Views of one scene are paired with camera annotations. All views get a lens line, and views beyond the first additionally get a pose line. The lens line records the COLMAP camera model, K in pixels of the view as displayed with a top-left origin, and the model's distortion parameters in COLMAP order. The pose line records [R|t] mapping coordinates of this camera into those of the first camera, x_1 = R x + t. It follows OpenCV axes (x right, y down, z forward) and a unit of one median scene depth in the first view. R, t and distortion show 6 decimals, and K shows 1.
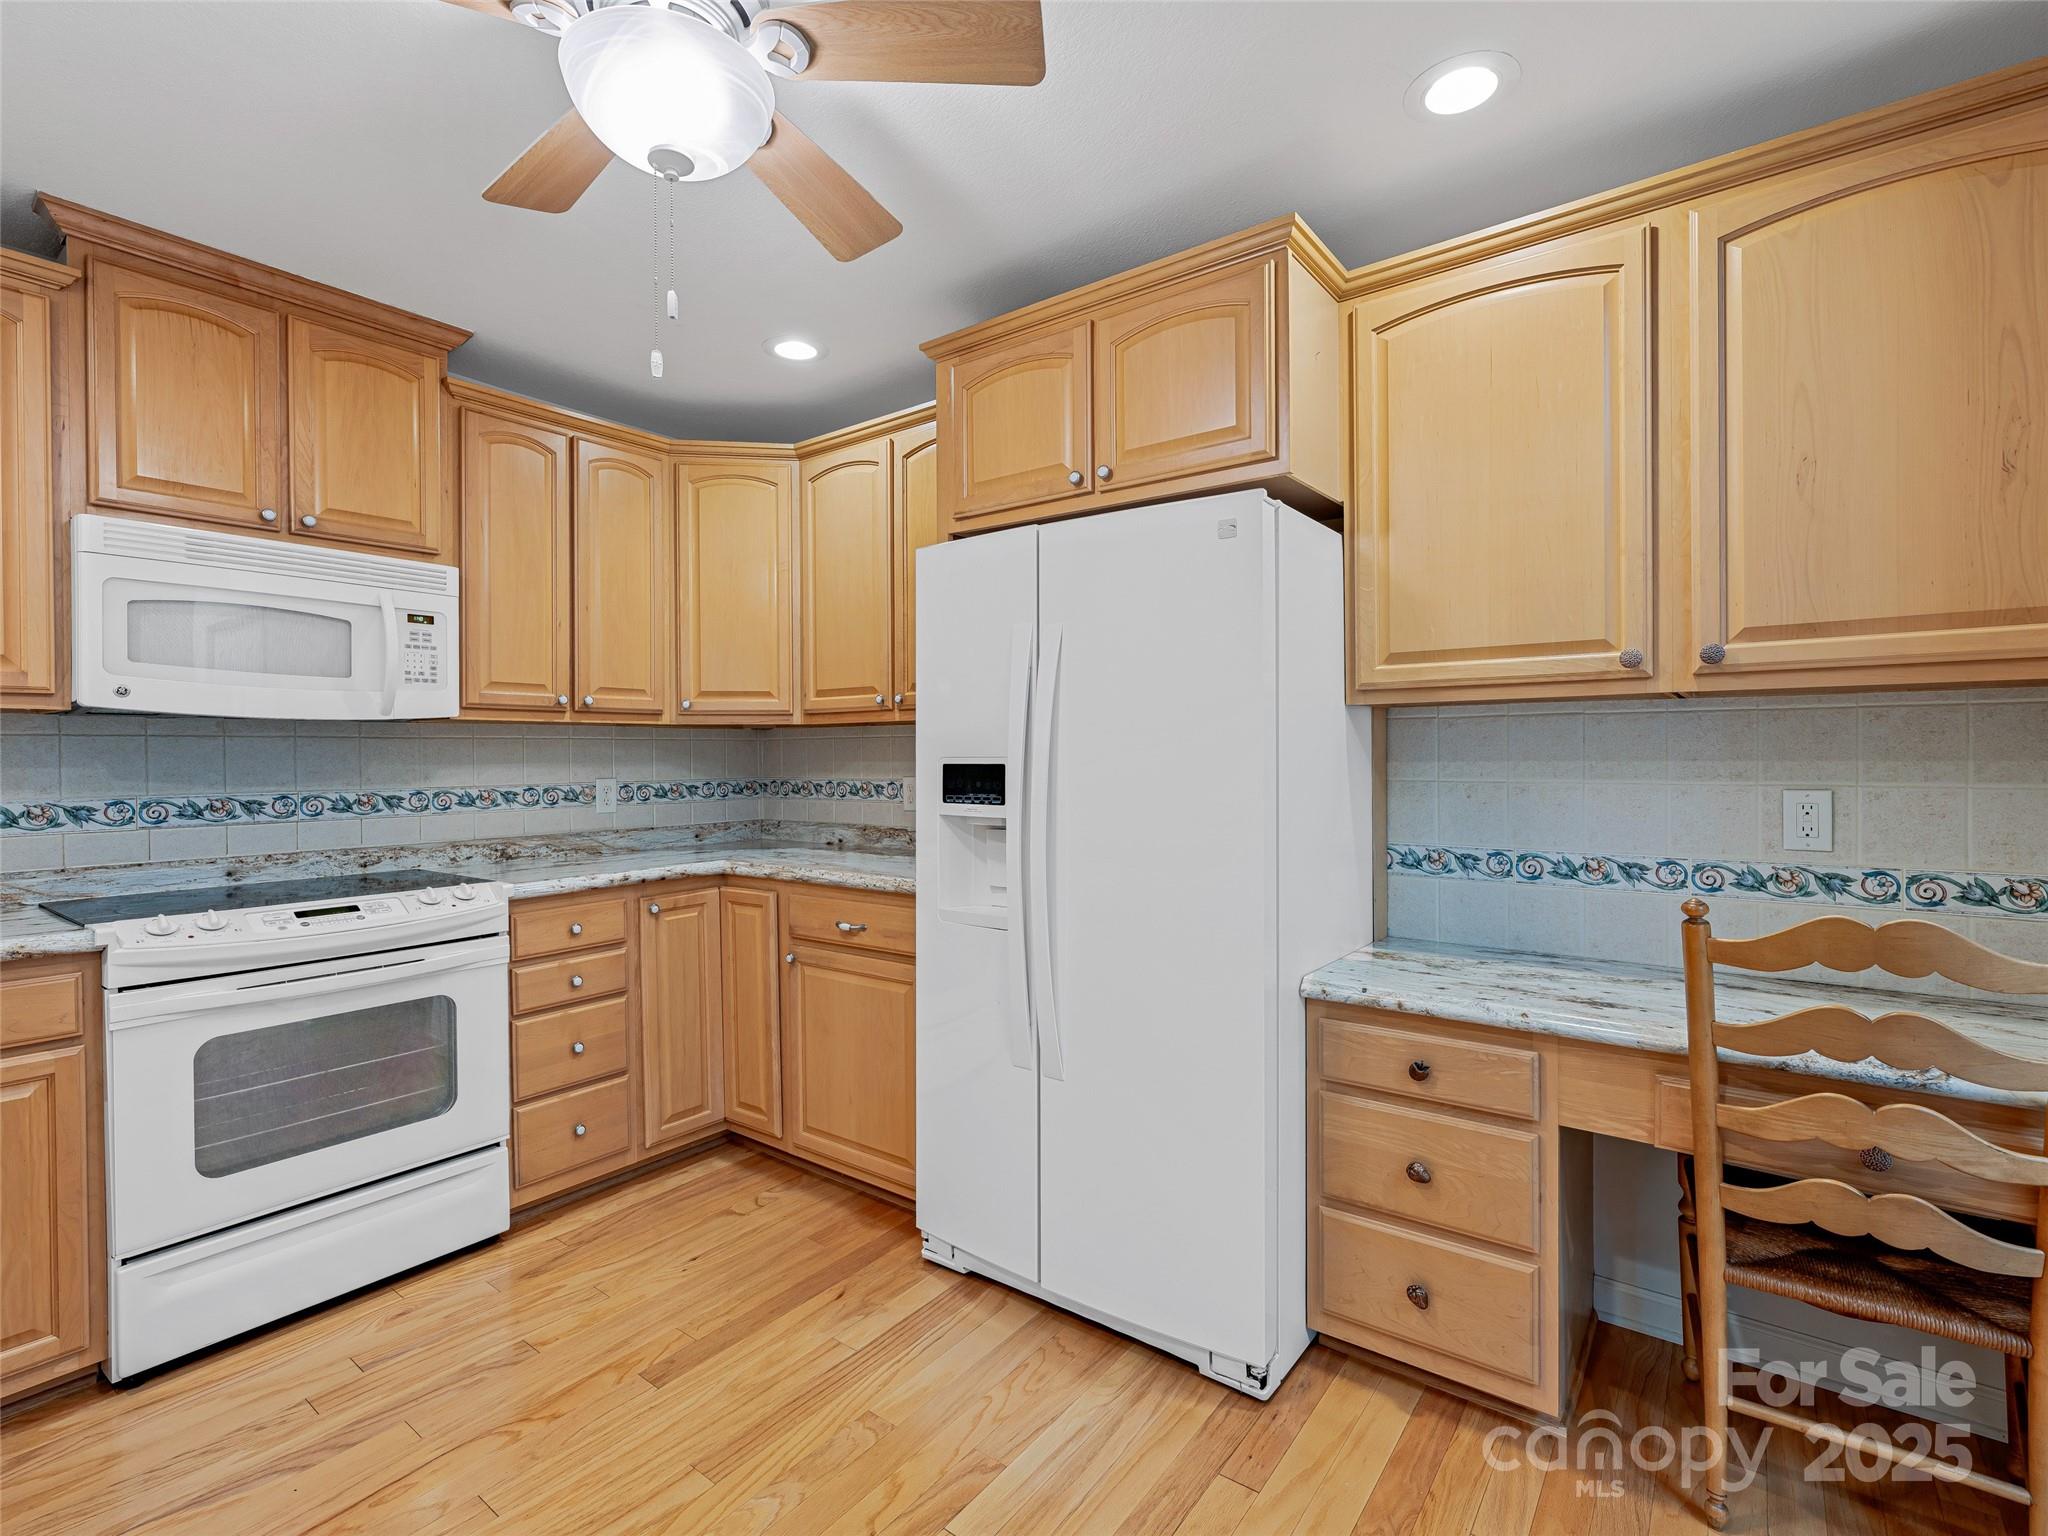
lens RADIAL K [[964.1, 0, 1027.2], [0, 964.1, 756.5], [0, 0, 1]] dist [-0.001216, -0.000312]
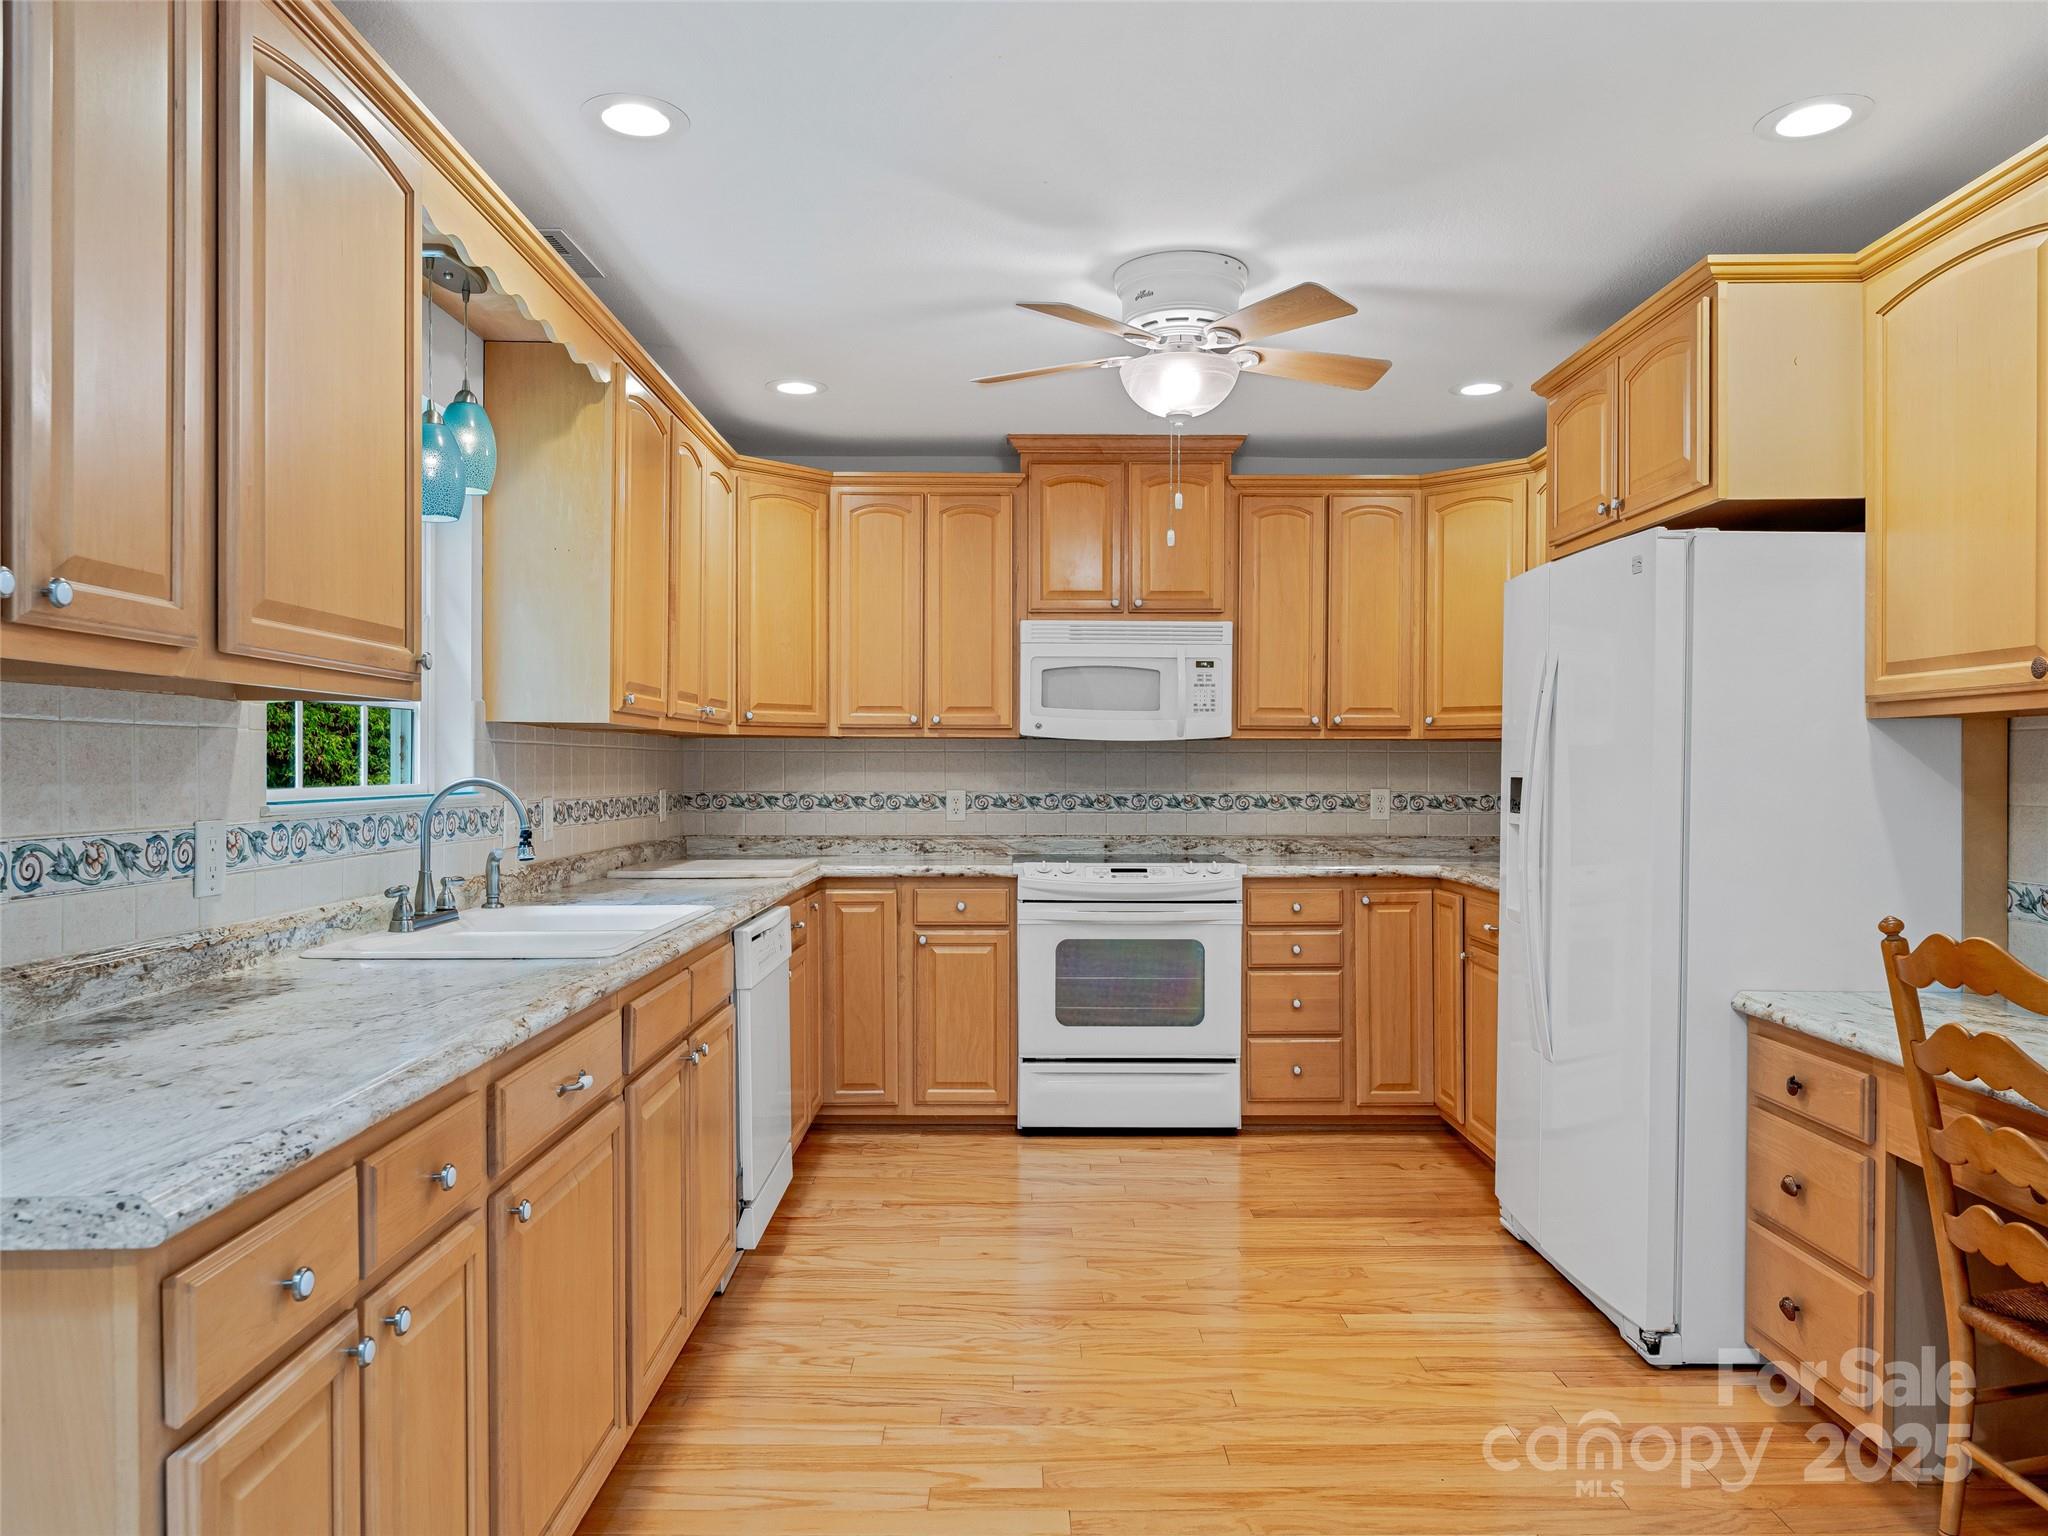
lens RADIAL K [[1406.7, 0, 1024.0], [0, 1406.7, 768.0], [0, 0, 1]] dist [-0.002372, -0.000916]
pose [[0.604461, 0.008364, -0.796591, 0.795016], [-0.009525, 0.999949, 0.003272, -0.002526], [0.796578, 0.005610, 0.604510, -0.389384]]
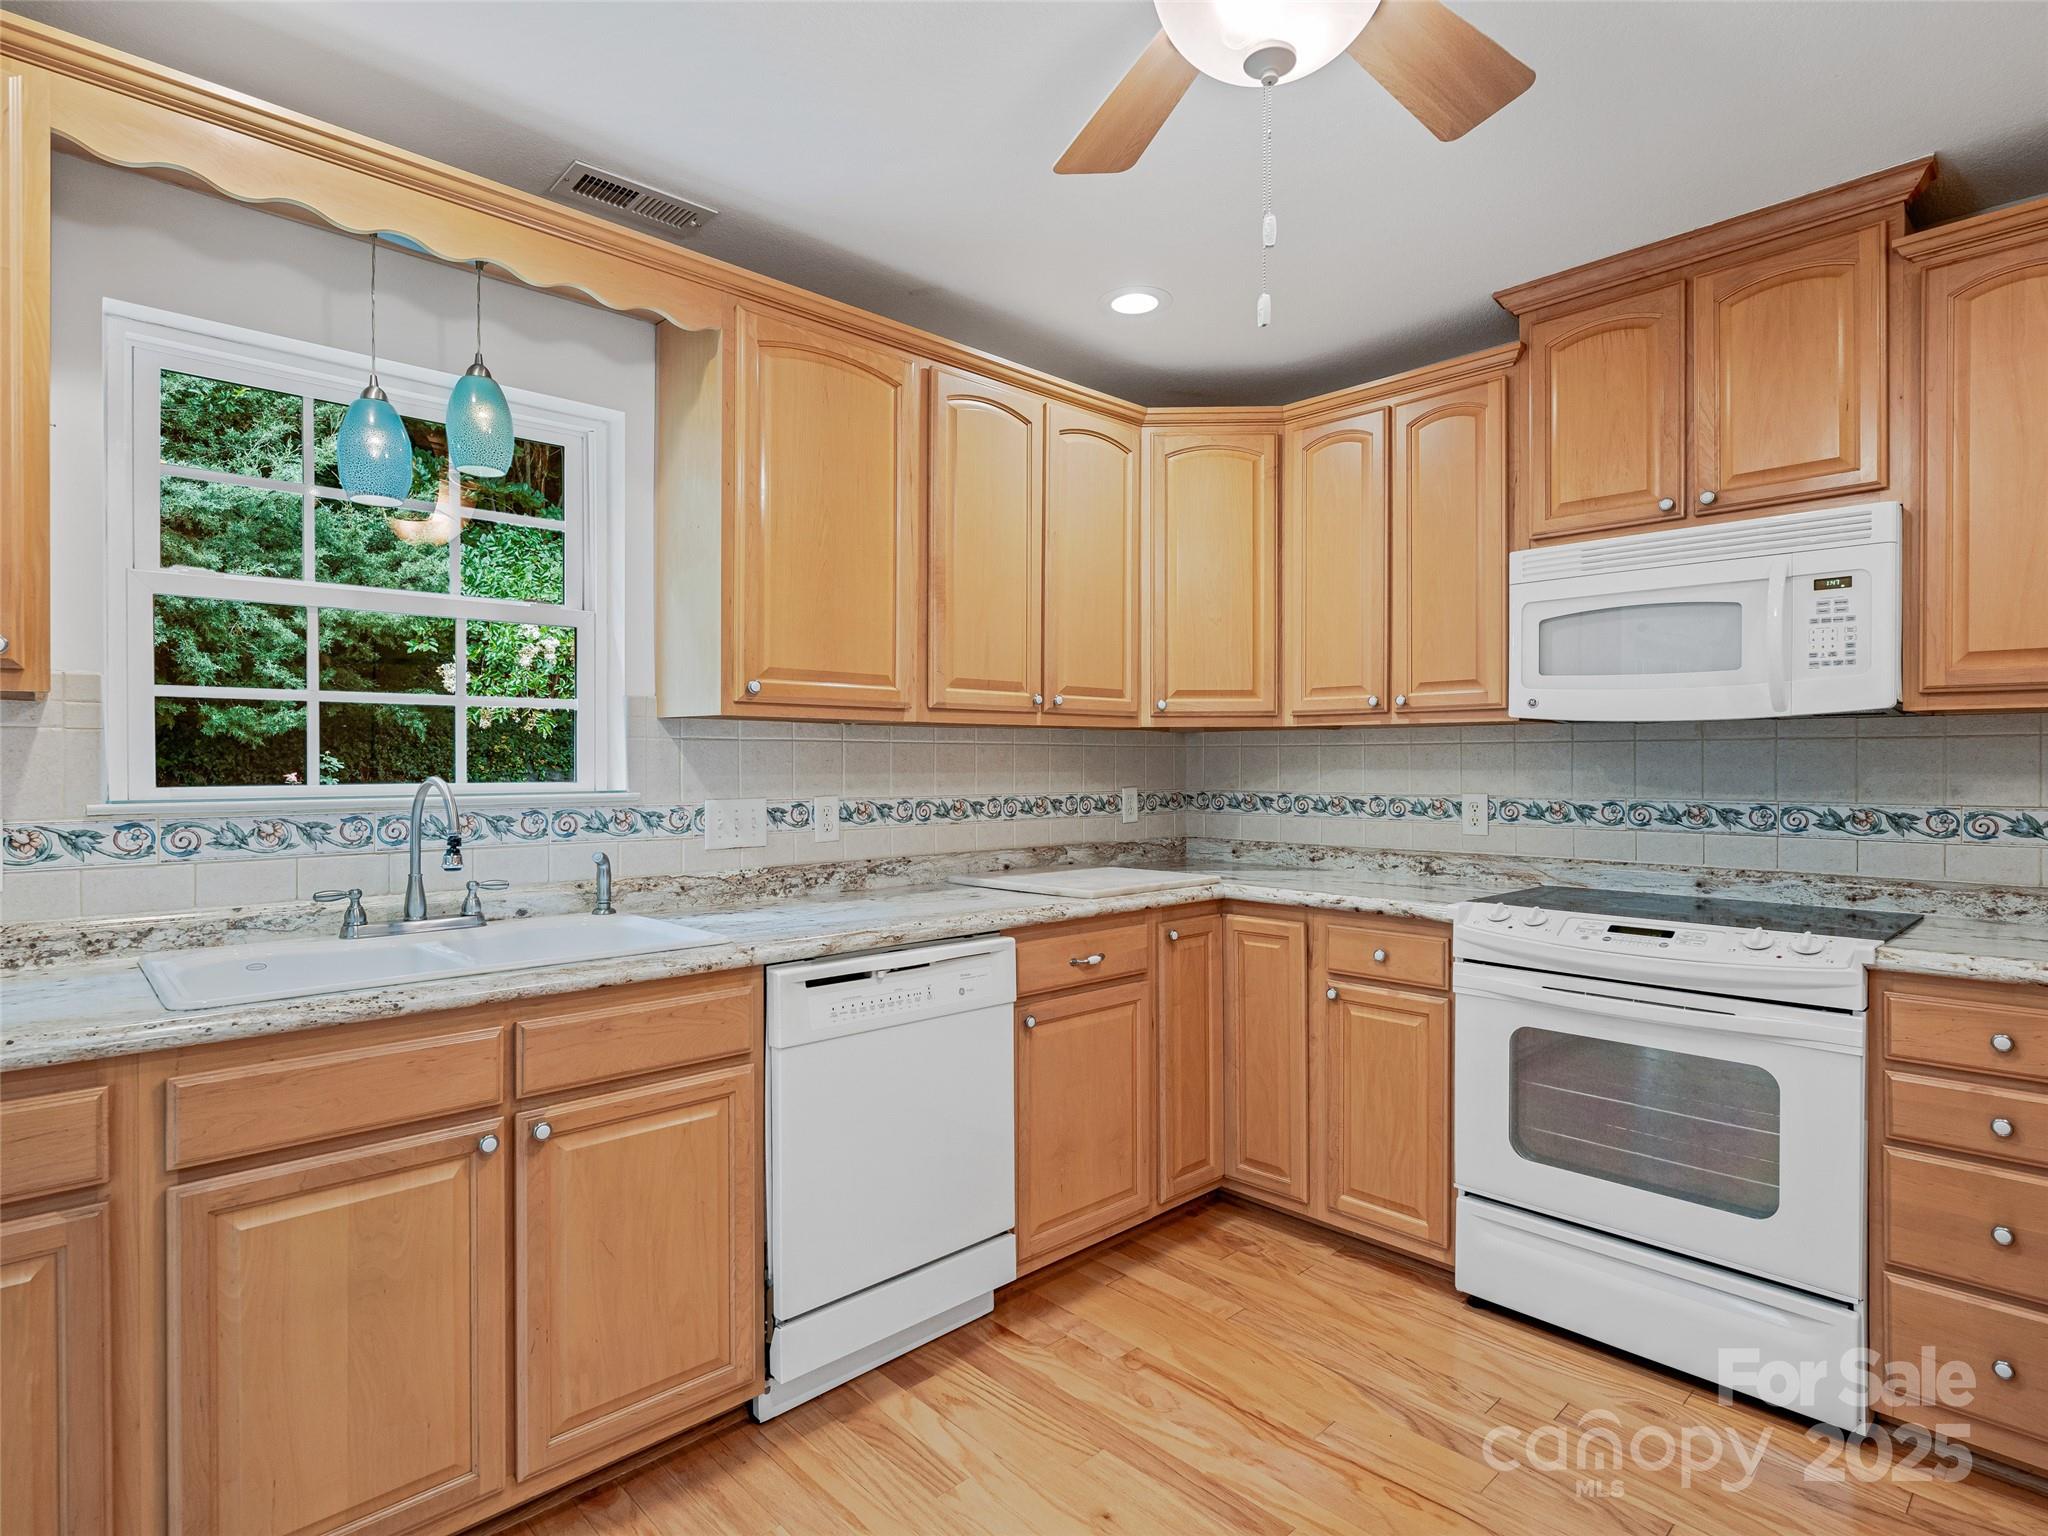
lens RADIAL K [[1081.9, 0, 1023.0], [0, 1081.9, 762.9], [0, 0, 1]] dist [0.000978, -0.000352]
pose [[-0.168124, 0.006123, -0.985747, 0.336343], [-0.002742, 0.999974, 0.006679, -0.003471], [0.985762, 0.003826, -0.168103, 0.522000]]
